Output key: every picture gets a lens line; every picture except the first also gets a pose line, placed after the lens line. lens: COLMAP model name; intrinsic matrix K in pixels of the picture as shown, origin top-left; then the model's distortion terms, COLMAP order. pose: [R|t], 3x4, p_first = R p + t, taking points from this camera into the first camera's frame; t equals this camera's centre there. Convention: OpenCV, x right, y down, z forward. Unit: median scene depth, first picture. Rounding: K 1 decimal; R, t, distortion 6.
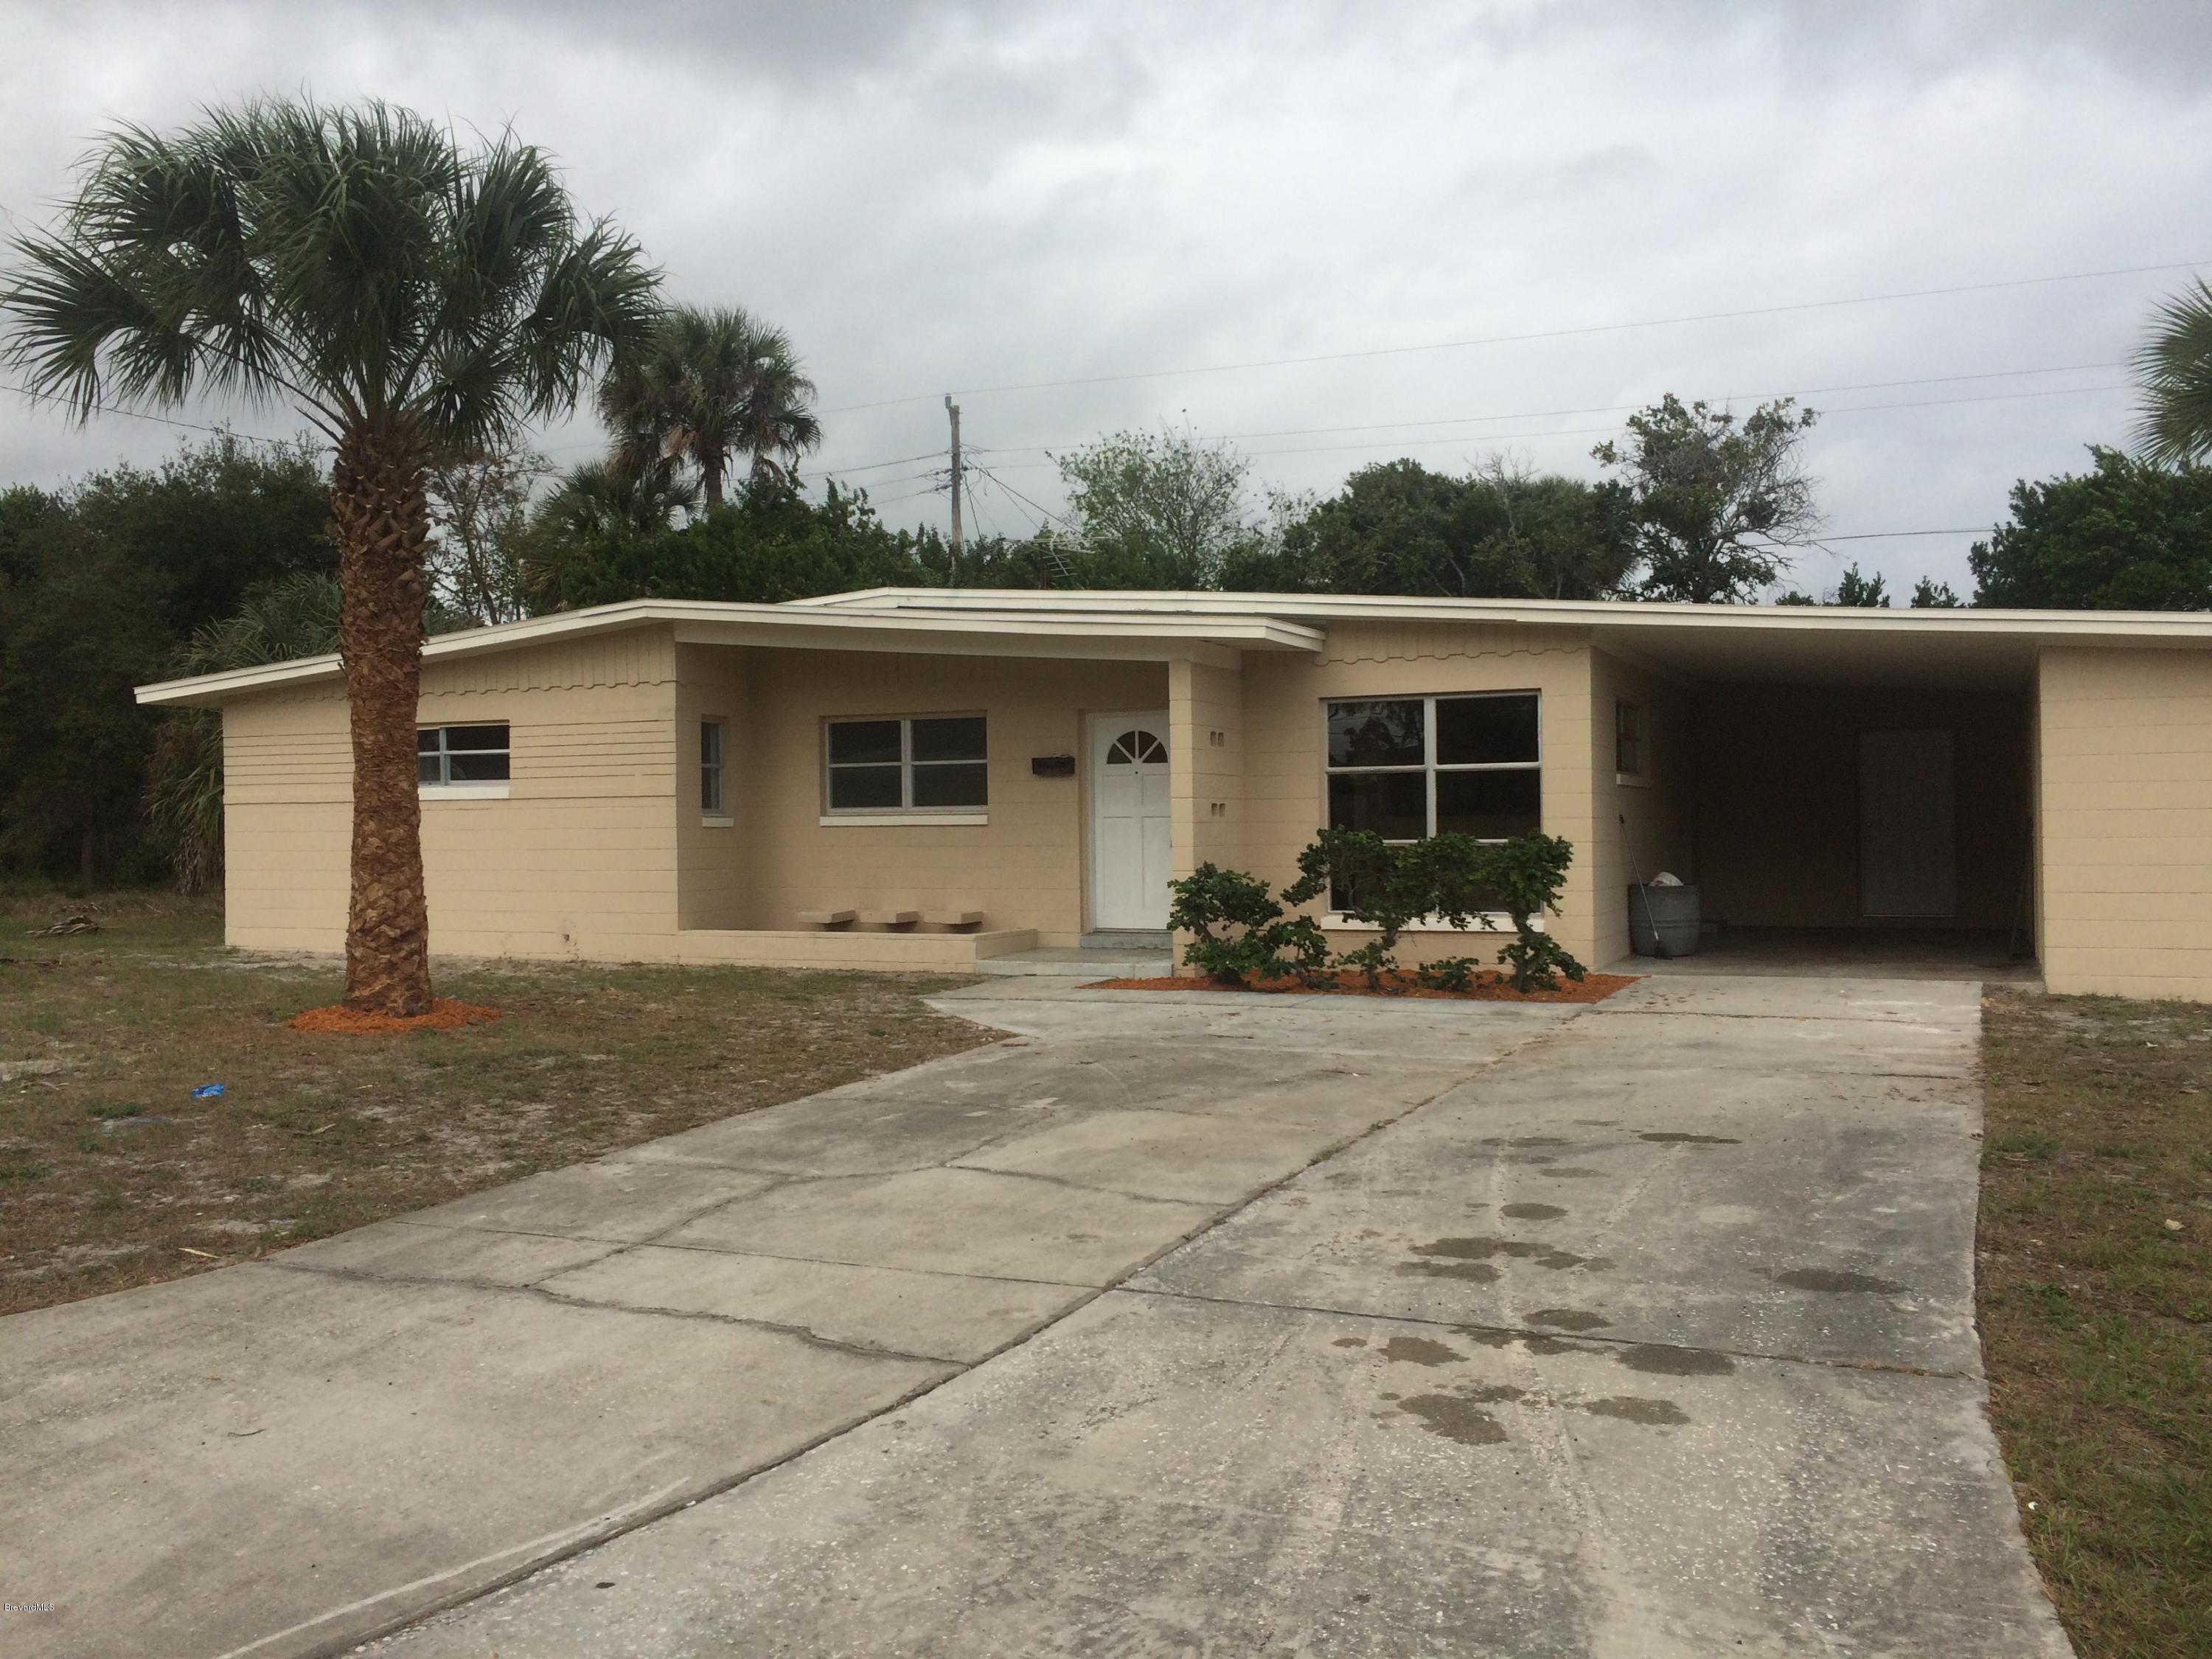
lens RADIAL K [[1899.0, 0, 1106.0], [0, 1899.0, 829.5], [0, 0, 1]] dist [0.051200, -0.094199]
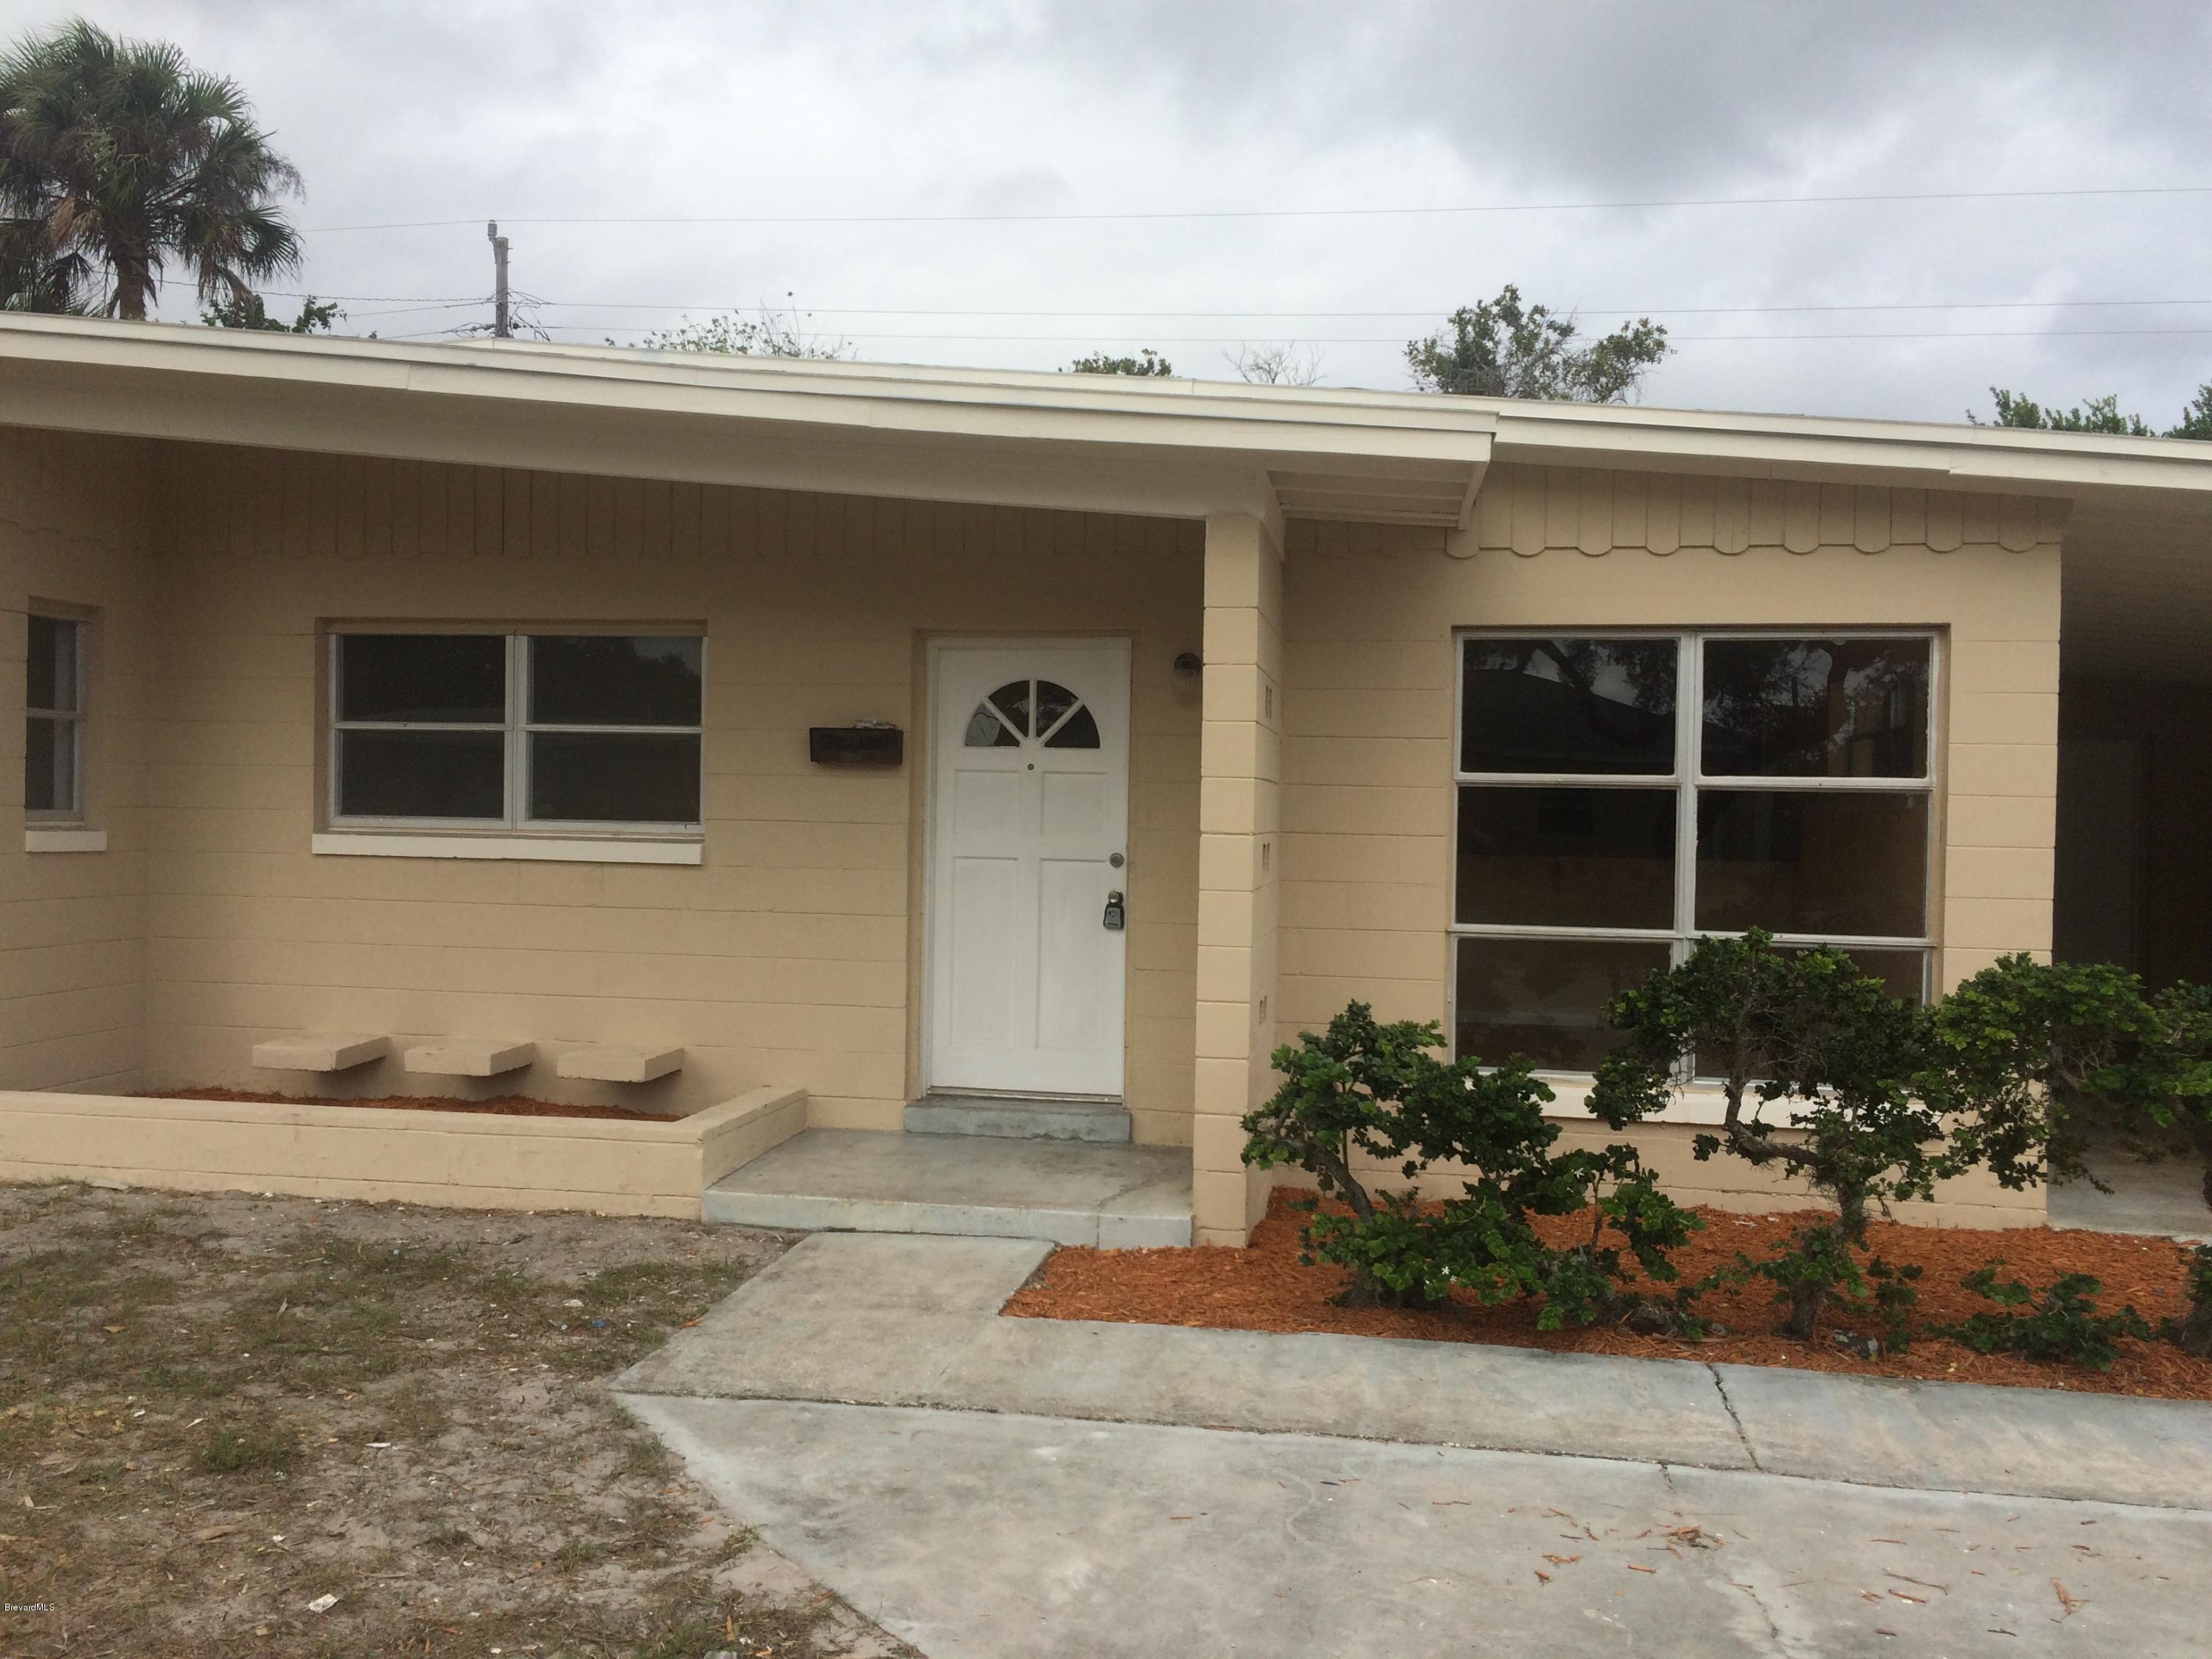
lens RADIAL K [[1899.0, 0, 1106.0], [0, 1899.0, 829.5], [0, 0, 1]] dist [0.051200, -0.094199]
pose [[0.965443, 0.028086, 0.259097, -0.091112], [-0.030223, 0.999534, 0.004268, -0.016938], [-0.258857, -0.011952, 0.965842, 0.539412]]
